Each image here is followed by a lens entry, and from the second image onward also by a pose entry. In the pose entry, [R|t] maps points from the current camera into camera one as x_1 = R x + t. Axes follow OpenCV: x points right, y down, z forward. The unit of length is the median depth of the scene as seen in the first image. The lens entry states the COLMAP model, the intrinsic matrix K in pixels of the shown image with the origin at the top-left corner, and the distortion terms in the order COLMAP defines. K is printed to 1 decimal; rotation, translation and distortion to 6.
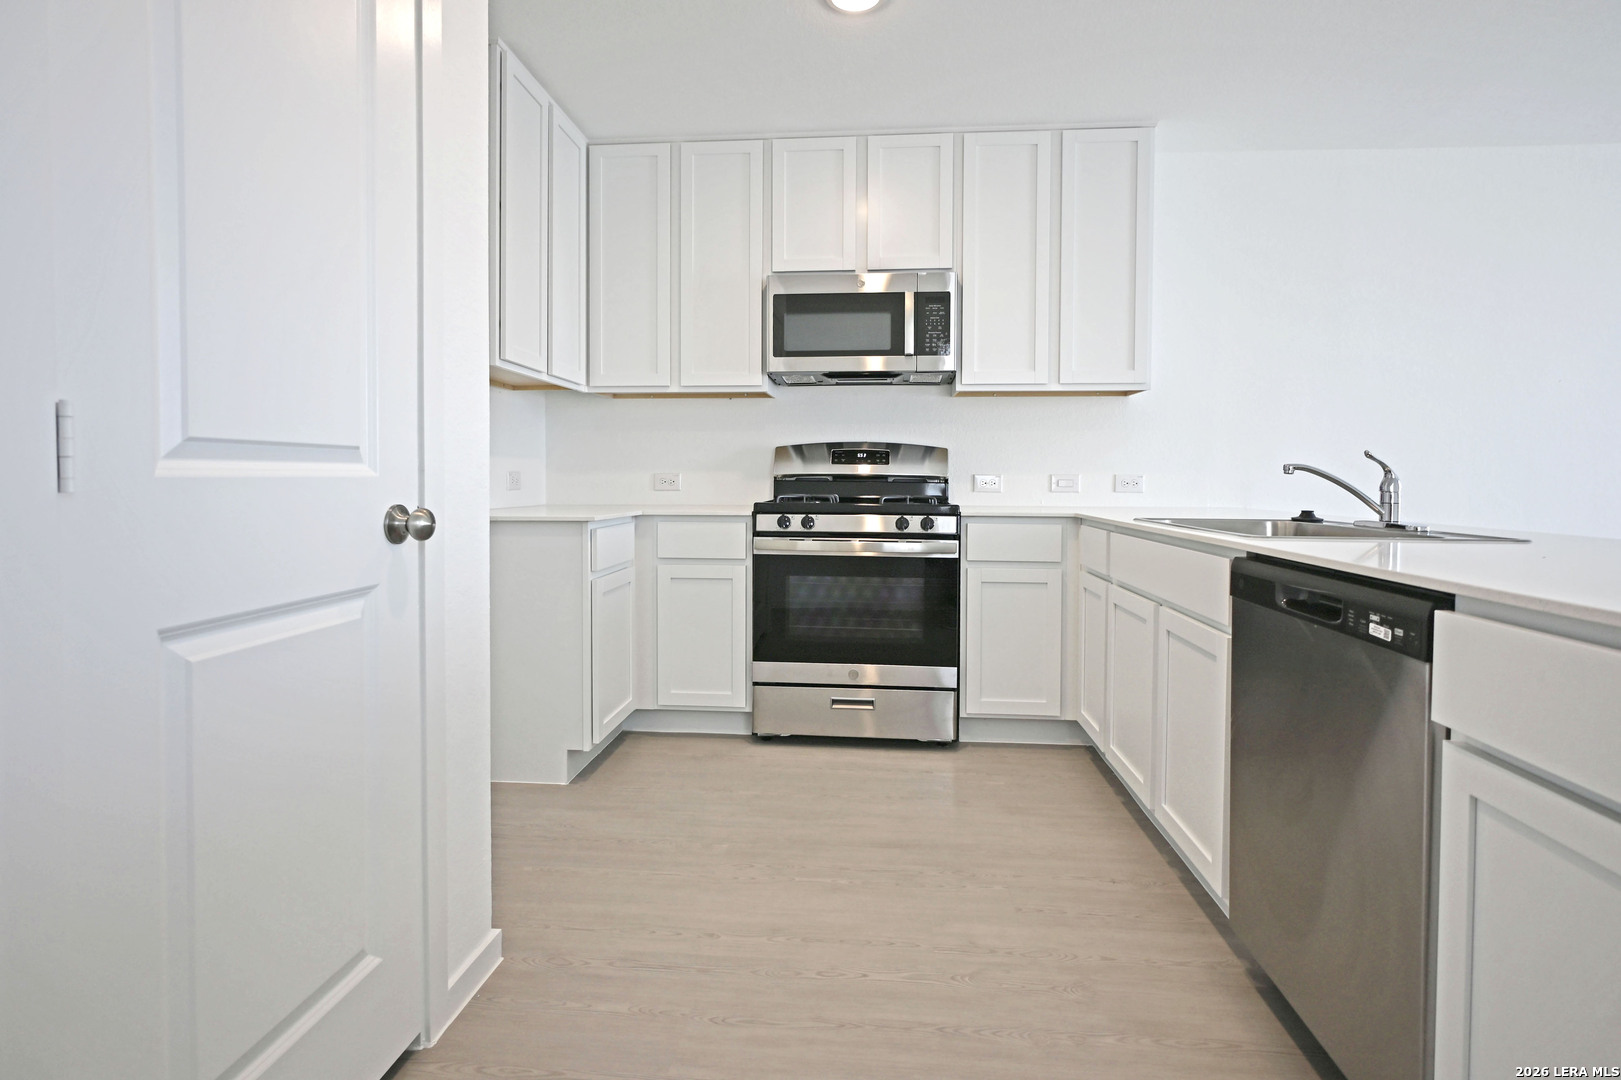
lens RADIAL K [[809.6, 0, 773.3], [0, 809.6, 504.6], [0, 0, 1]] dist [0.001084, -0.001088]
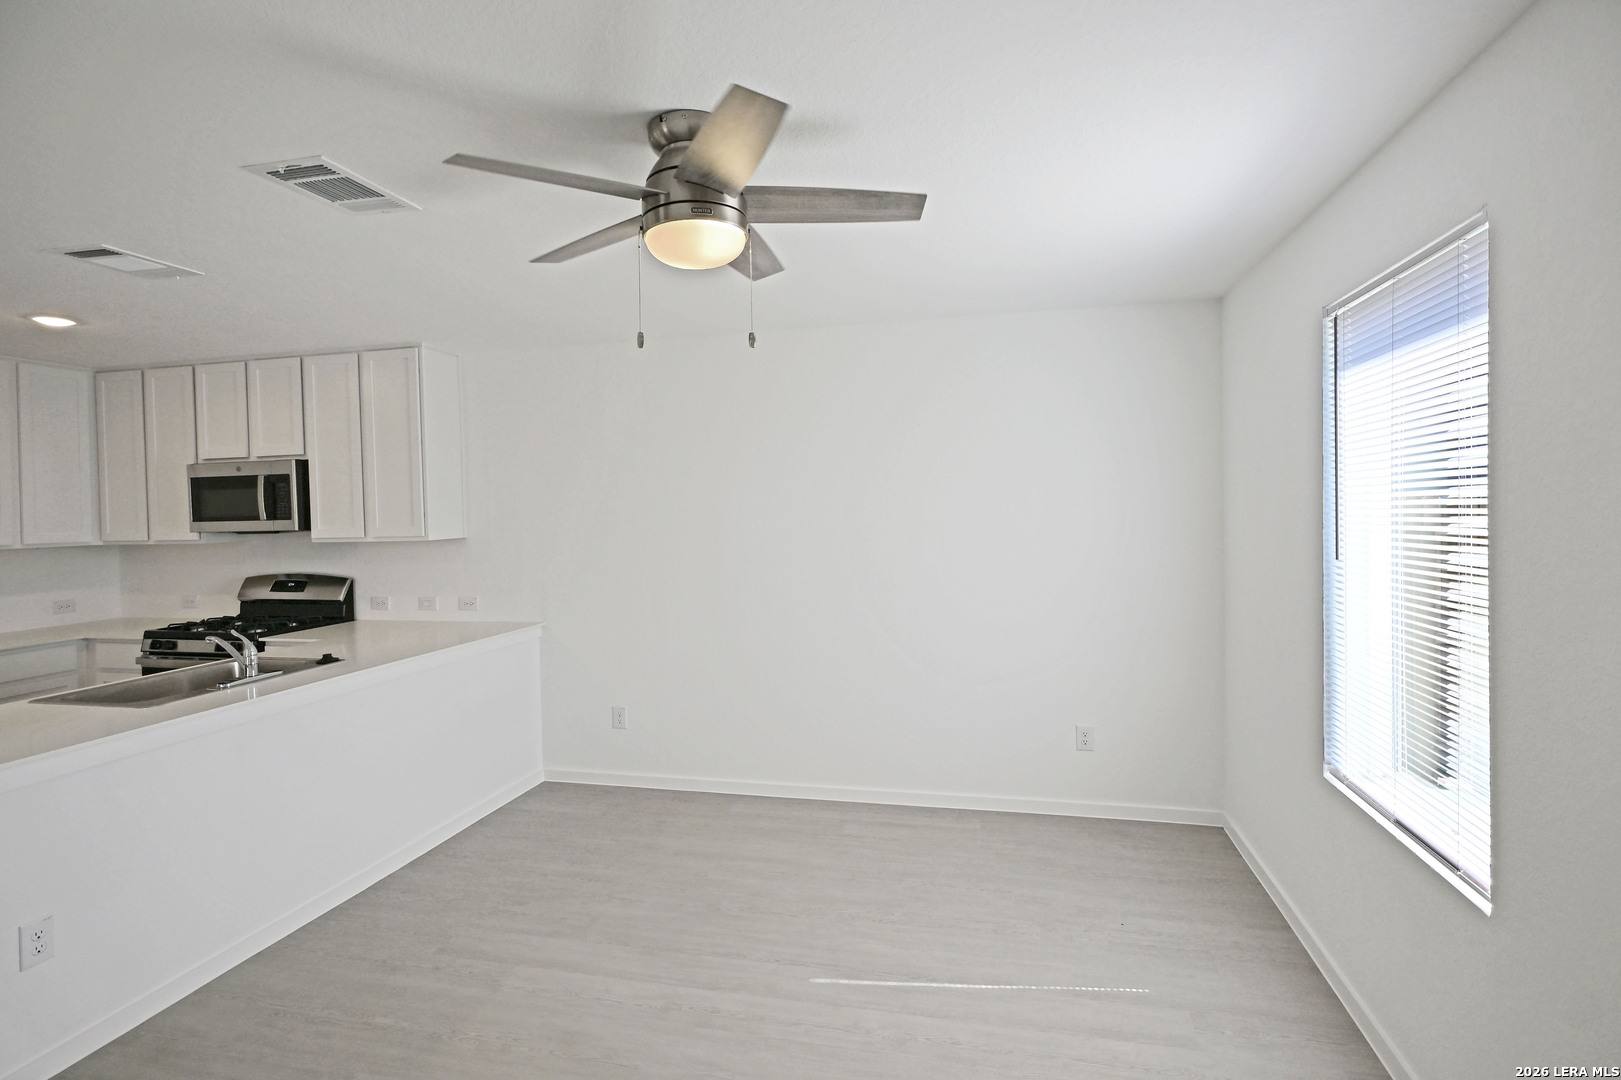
lens RADIAL K [[809.6, 0, 825.4], [0, 809.6, 516.0], [0, 0, 1]] dist [0.001084, -0.001088]
pose [[0.988826, -0.028358, -0.146350, 1.275034], [0.027011, 0.999573, -0.011183, -0.145082], [0.146605, 0.007105, 0.989170, -0.224872]]
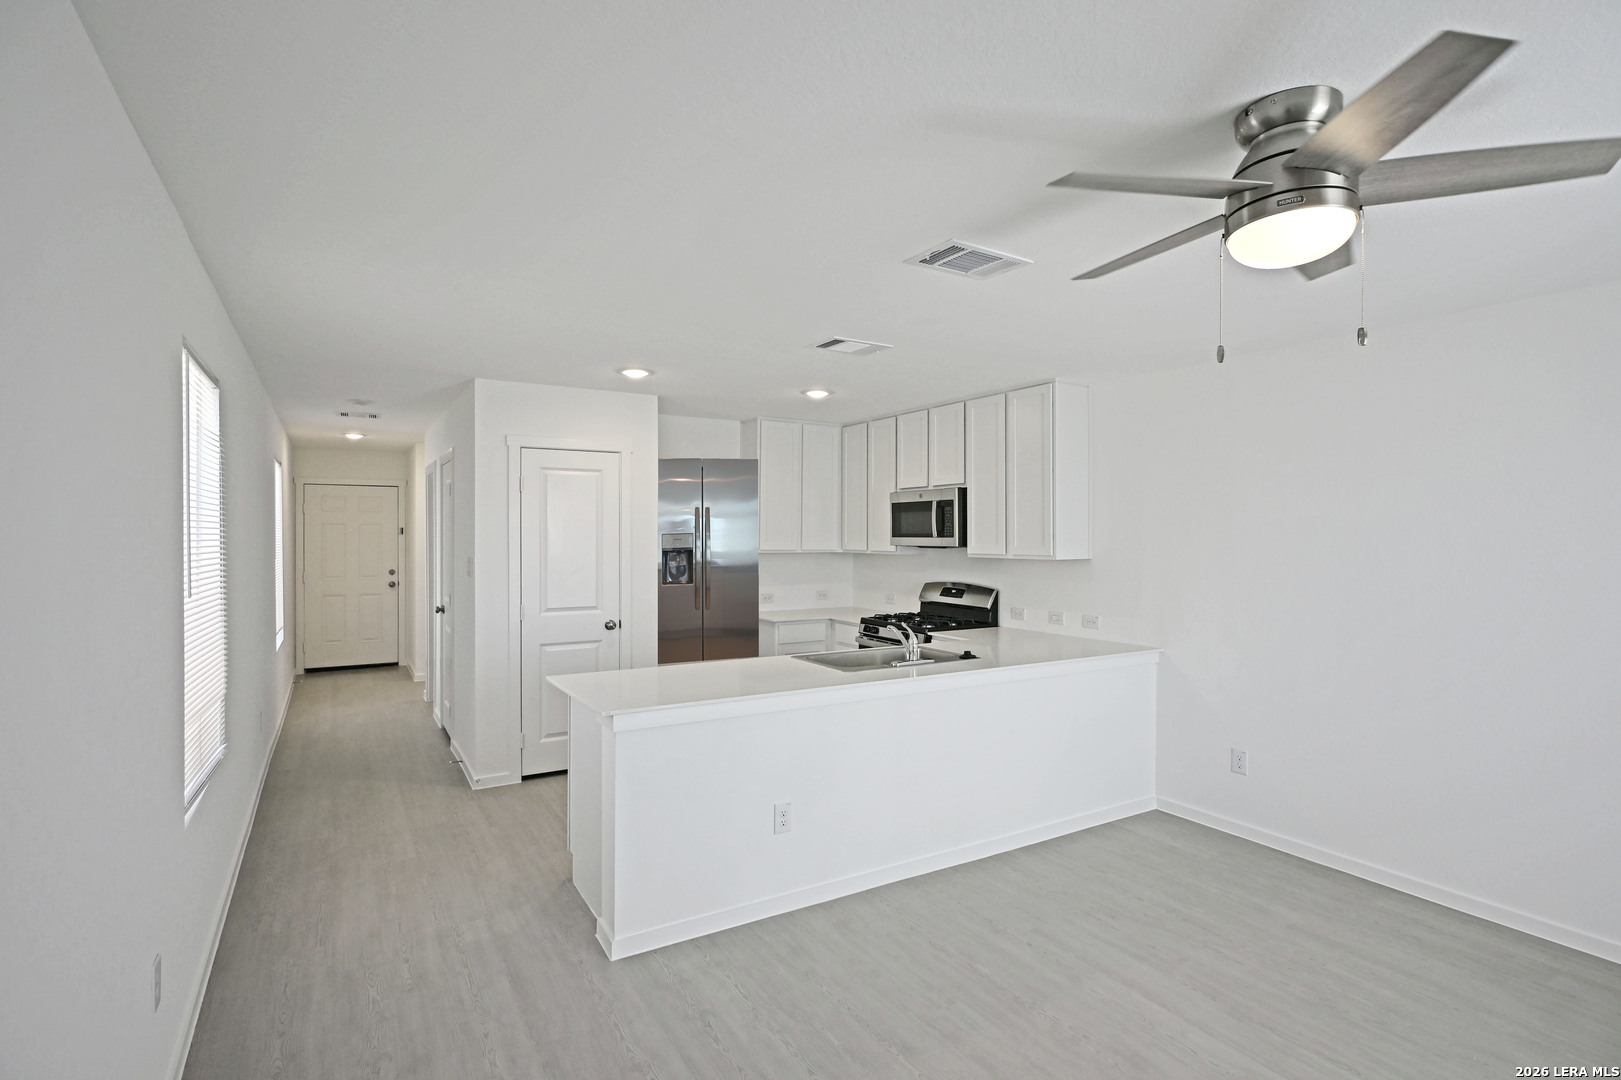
lens RADIAL K [[809.6, 0, 794.5], [0, 809.6, 538.4], [0, 0, 1]] dist [0.001084, -0.001088]
pose [[0.571352, -0.003821, -0.820696, 1.352476], [-0.018279, 0.999682, -0.017380, -0.142017], [0.820501, 0.024932, 0.571101, -0.215730]]
